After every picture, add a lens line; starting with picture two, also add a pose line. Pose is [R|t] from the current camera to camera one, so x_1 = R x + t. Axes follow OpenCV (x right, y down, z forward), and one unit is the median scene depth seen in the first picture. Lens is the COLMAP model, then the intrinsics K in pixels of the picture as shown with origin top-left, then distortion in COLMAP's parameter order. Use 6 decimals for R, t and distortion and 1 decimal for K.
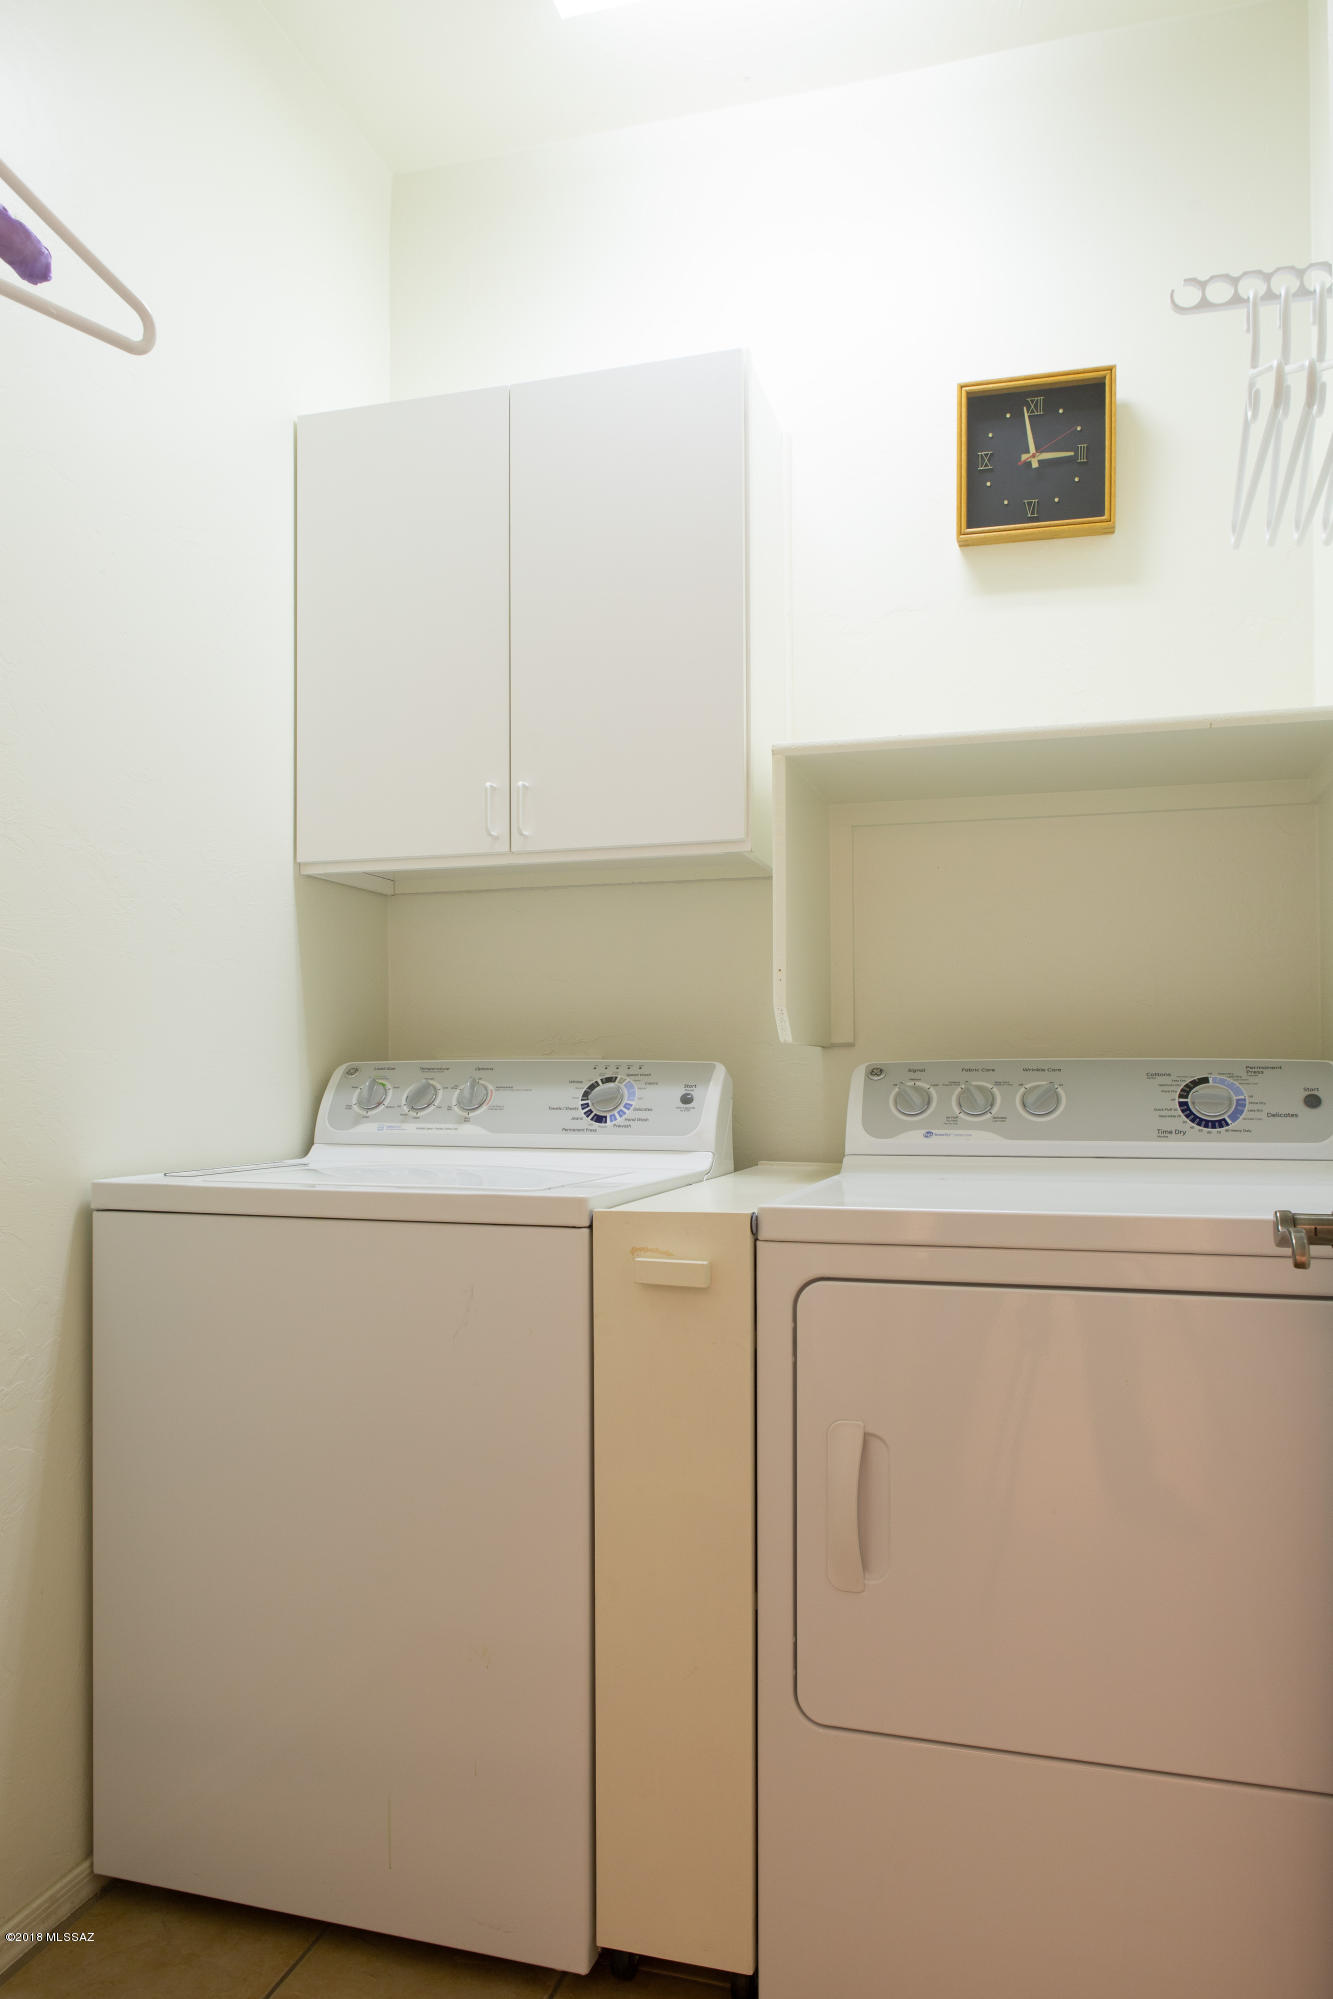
lens RADIAL K [[1391.9, 0, 713.6], [0, 1391.9, 1073.1], [0, 0, 1]] dist [-0.072624, 0.079511]
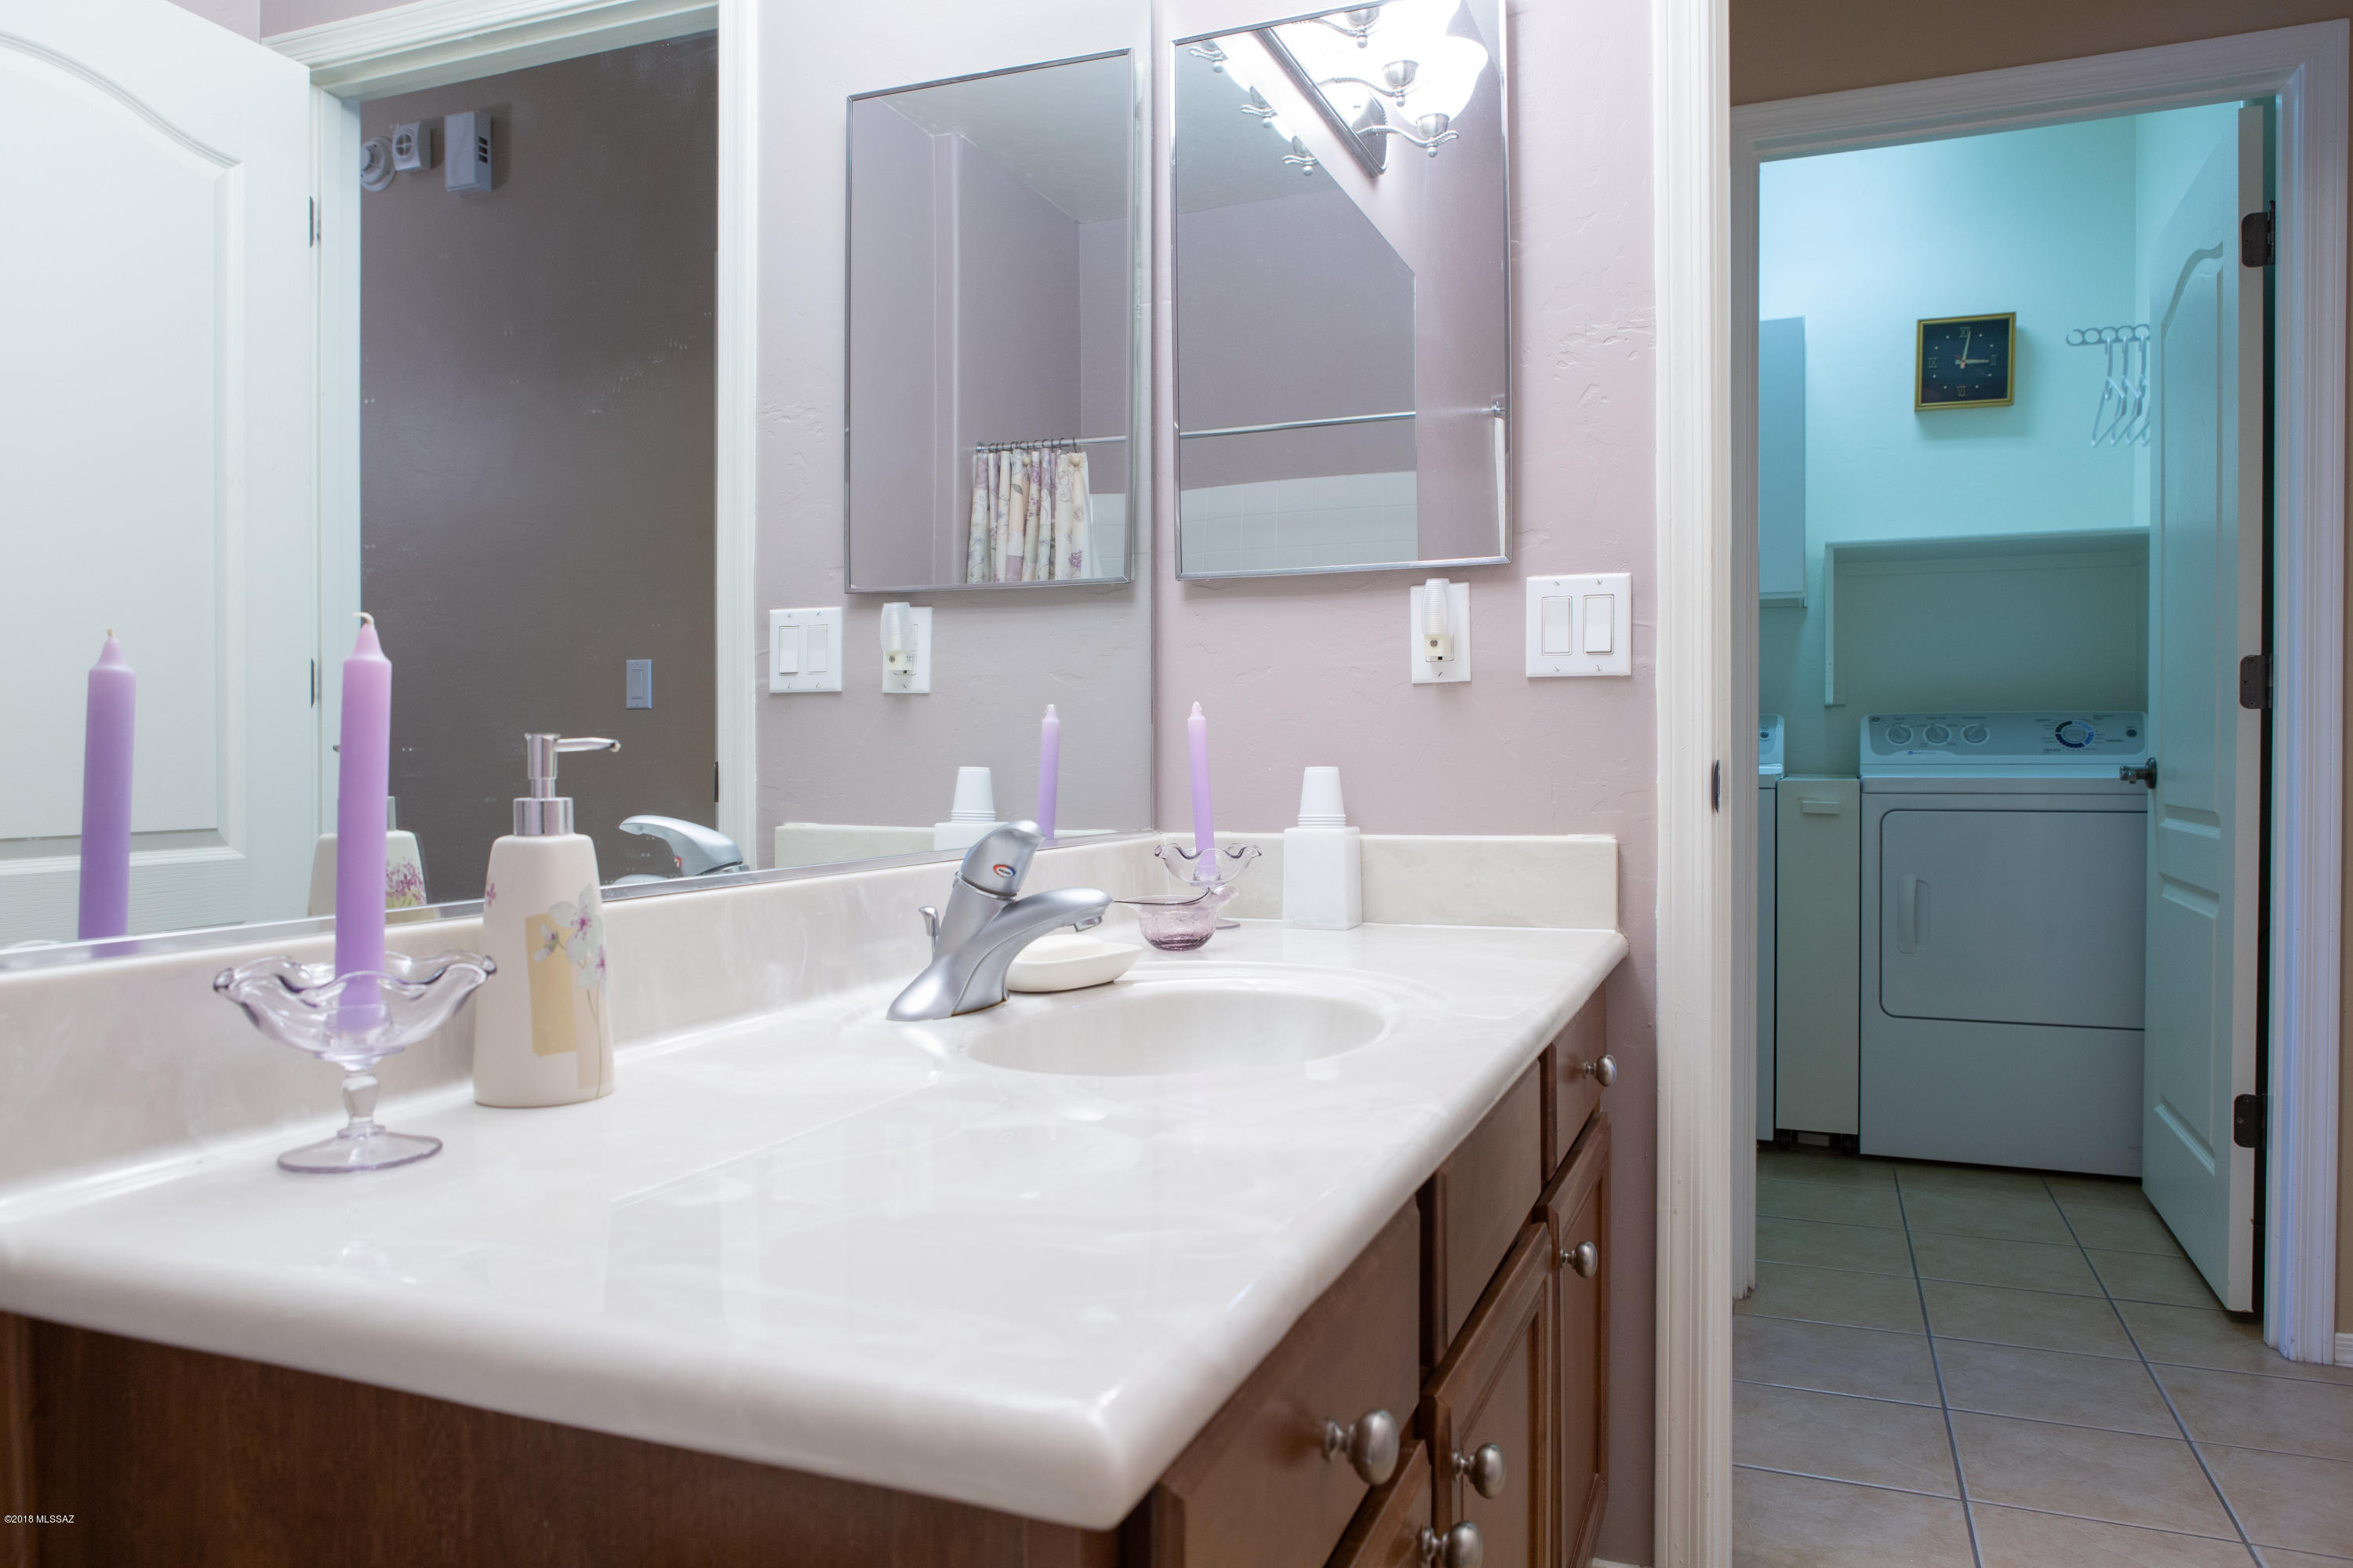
lens RADIAL K [[1638.4, 0, 1176.5], [0, 1638.4, 784.0], [0, 0, 1]] dist [-0.072624, 0.079511]
pose [[0.993925, 0.003762, -0.109998, -0.578444], [-0.001752, 0.999830, 0.018359, 0.047880], [0.110048, -0.018055, 0.993762, -1.247106]]
